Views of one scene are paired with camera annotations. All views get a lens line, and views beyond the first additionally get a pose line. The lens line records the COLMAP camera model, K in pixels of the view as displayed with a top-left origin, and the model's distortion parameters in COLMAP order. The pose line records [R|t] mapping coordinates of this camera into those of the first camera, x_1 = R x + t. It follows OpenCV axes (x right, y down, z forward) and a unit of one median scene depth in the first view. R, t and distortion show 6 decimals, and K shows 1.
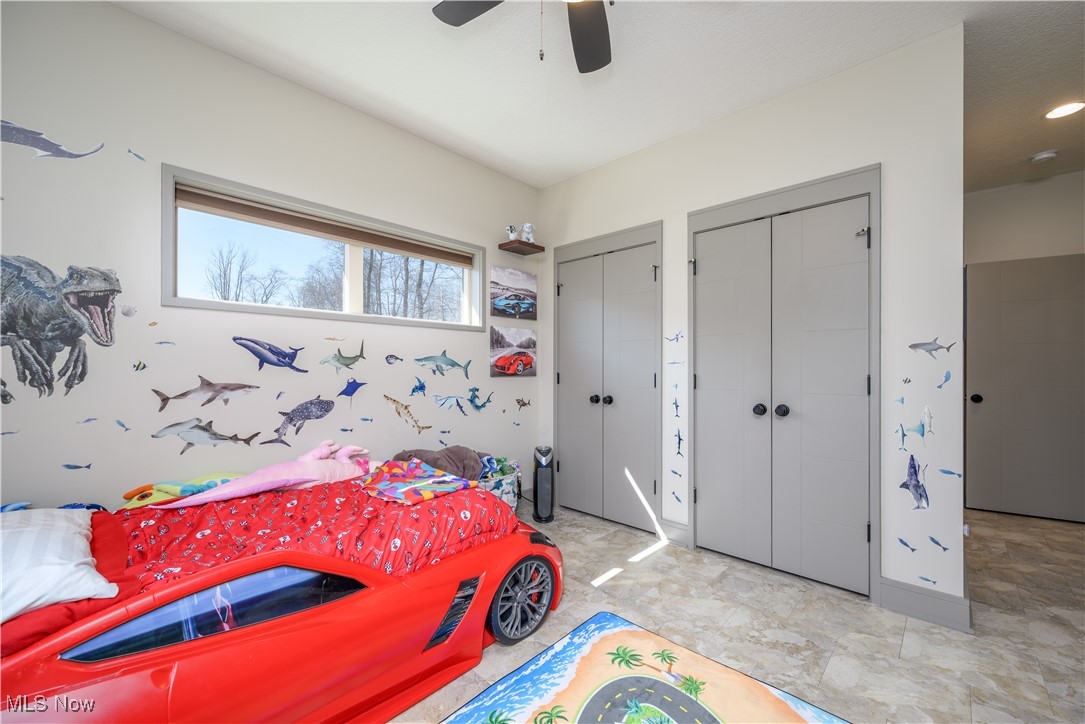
lens RADIAL K [[435.7, 0, 547.9], [0, 435.7, 367.0], [0, 0, 1]] dist [0.003805, 0.000348]
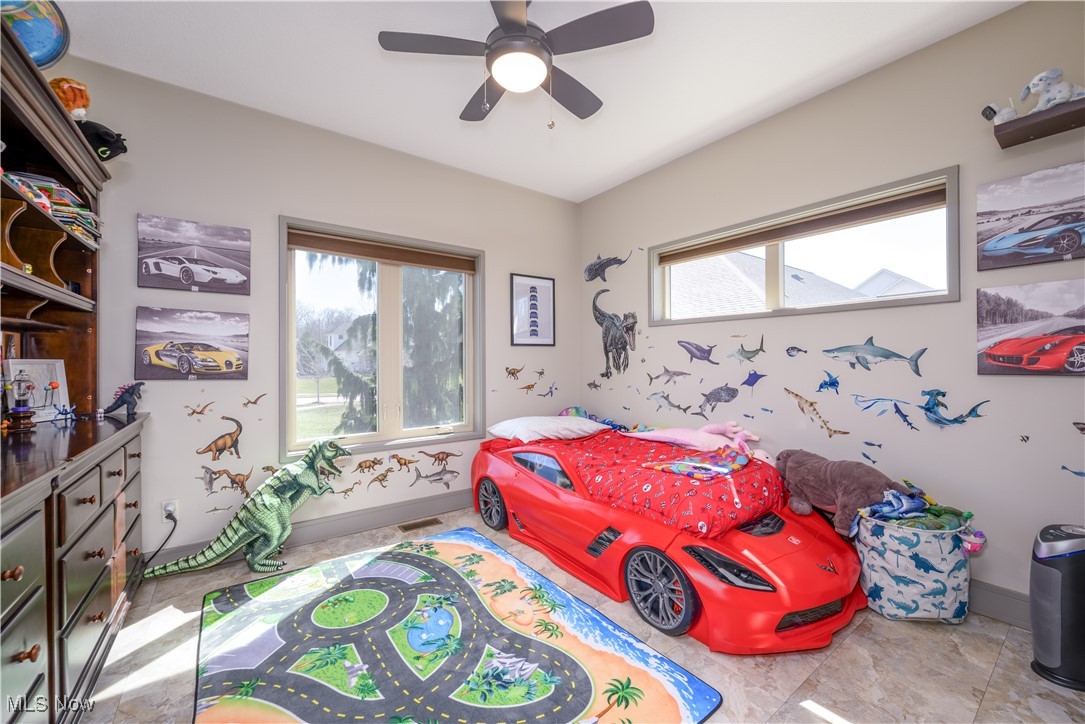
lens RADIAL K [[435.7, 0, 551.6], [0, 435.7, 360.3], [0, 0, 1]] dist [0.003805, 0.000348]
pose [[-0.170413, -0.003992, -0.985365, 0.732638], [0.005524, 0.999972, -0.005006, 0.003734], [0.985357, -0.006296, -0.170386, 0.696995]]
